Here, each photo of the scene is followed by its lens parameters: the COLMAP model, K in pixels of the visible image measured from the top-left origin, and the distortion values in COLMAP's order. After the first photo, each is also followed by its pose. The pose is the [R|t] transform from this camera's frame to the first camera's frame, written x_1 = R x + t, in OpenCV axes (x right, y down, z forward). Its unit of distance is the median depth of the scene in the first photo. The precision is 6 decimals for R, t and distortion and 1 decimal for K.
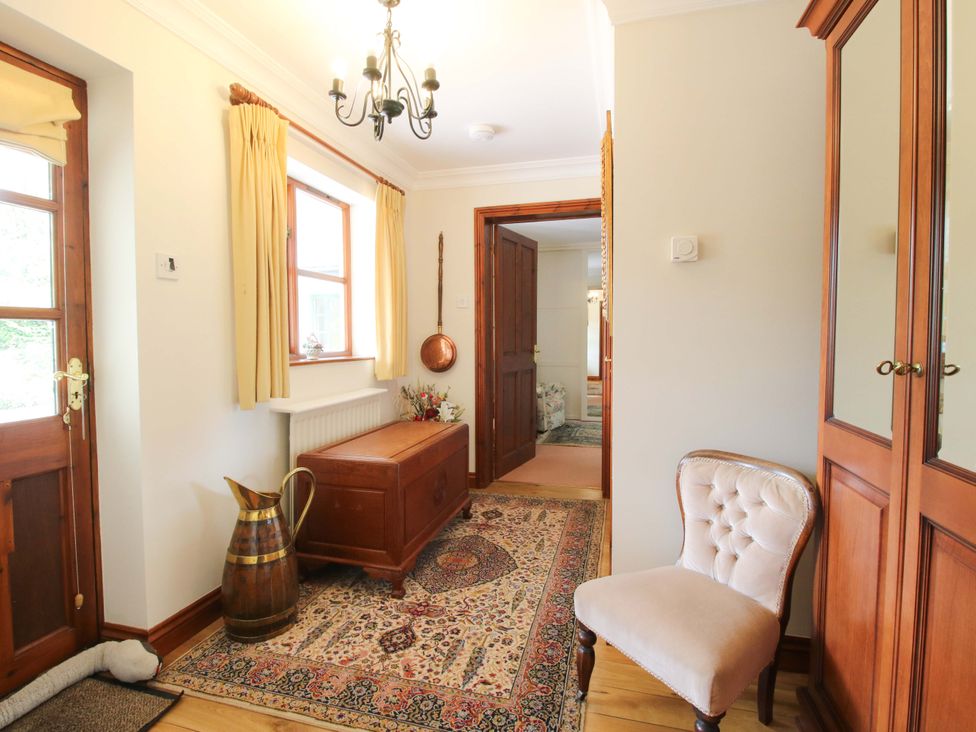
lens RADIAL K [[509.5, 0, 484.5], [0, 509.5, 363.1], [0, 0, 1]] dist [-0.003889, -0.006966]
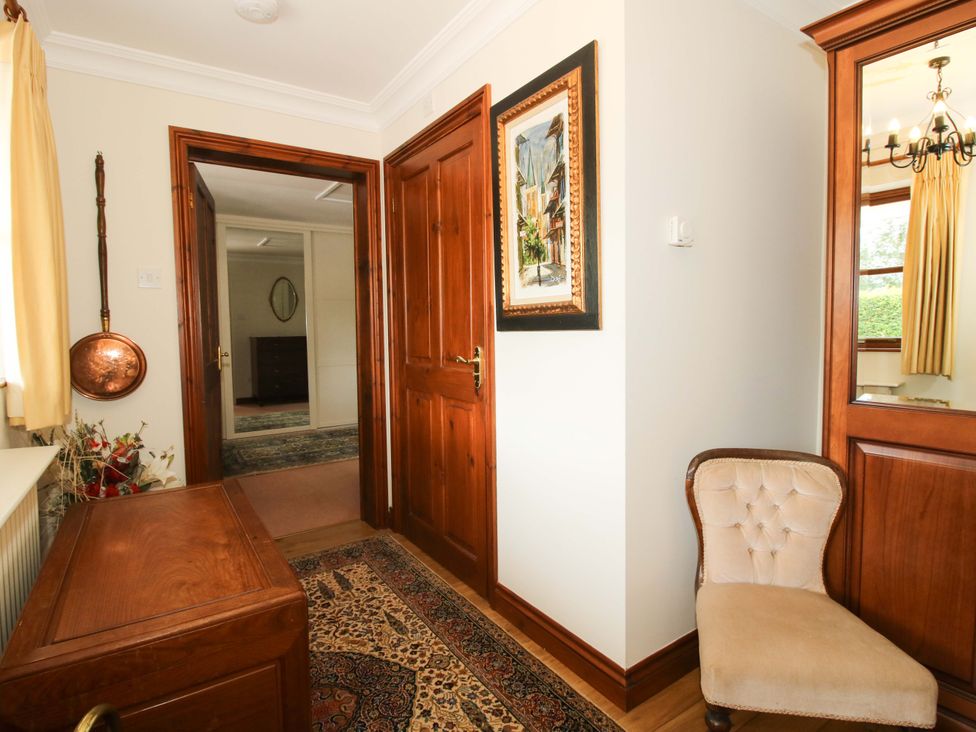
lens RADIAL K [[509.5, 0, 487.1], [0, 509.5, 359.1], [0, 0, 1]] dist [-0.003889, -0.006966]
pose [[0.653835, -0.055692, 0.754585, -0.315086], [0.053448, 0.998196, 0.027360, -0.026772], [-0.754747, 0.022442, 0.655632, 0.408216]]
